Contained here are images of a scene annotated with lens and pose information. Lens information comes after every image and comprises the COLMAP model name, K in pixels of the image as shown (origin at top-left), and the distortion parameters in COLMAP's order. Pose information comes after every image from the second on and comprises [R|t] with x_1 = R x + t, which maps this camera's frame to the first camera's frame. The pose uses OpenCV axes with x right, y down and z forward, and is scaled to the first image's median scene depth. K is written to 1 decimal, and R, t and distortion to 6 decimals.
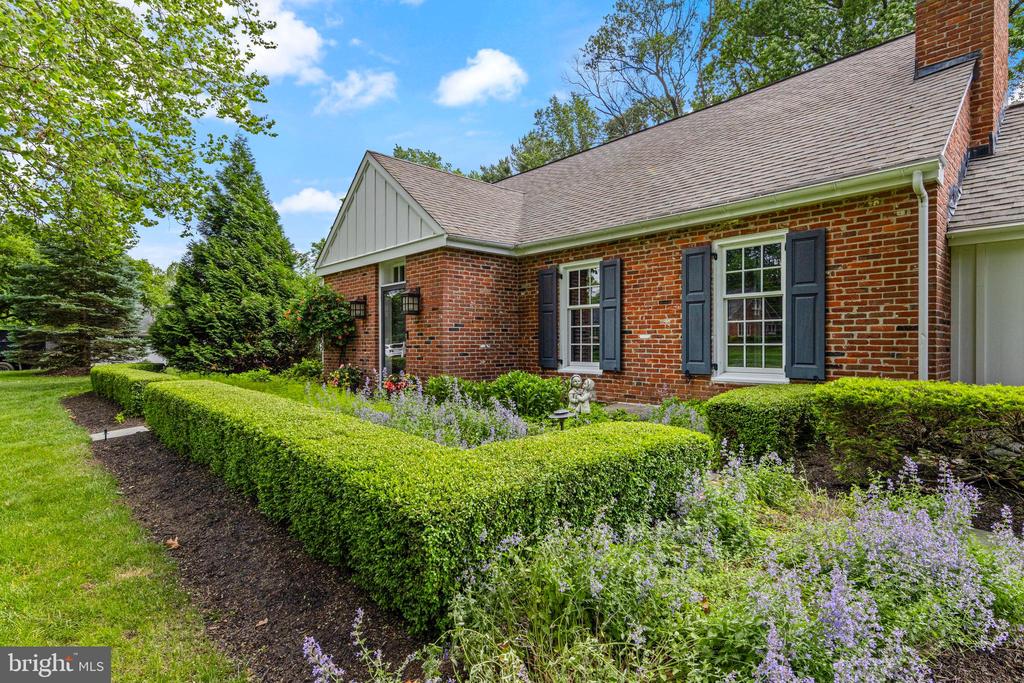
lens RADIAL K [[525.6, 0, 512.0], [0, 525.6, 341.5], [0, 0, 1]] dist [0.011841, -0.001583]
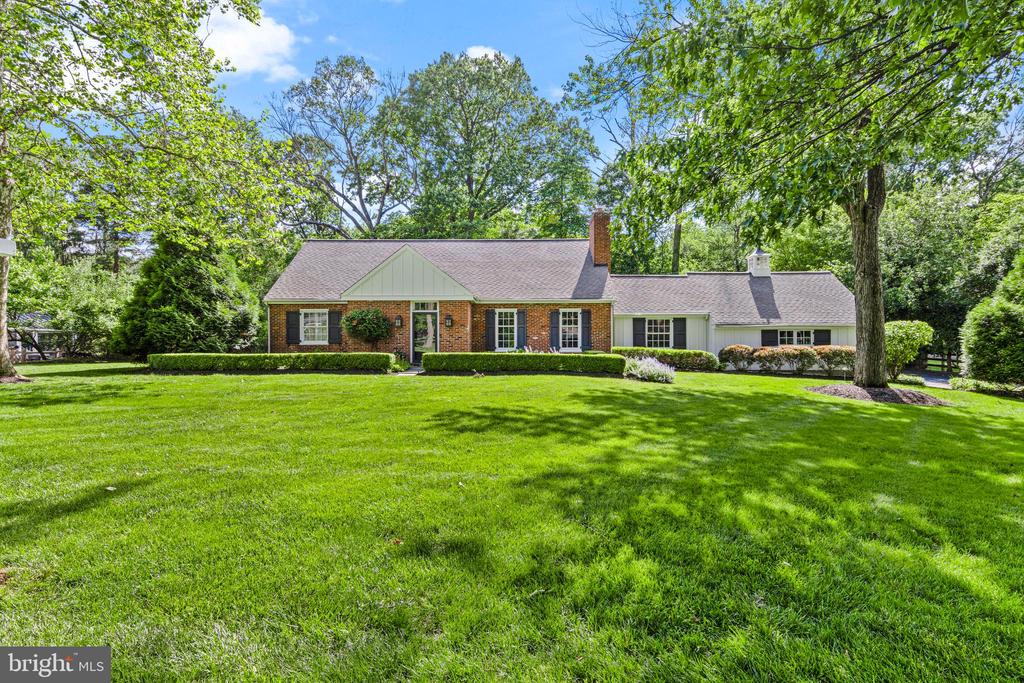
lens RADIAL K [[525.6, 0, 512.0], [0, 525.6, 341.5], [0, 0, 1]] dist [0.011841, -0.001583]
pose [[0.678250, 0.010903, 0.734750, -1.699551], [-0.004946, 0.999935, -0.010273, 0.034145], [-0.734815, 0.003333, 0.678260, -0.756872]]
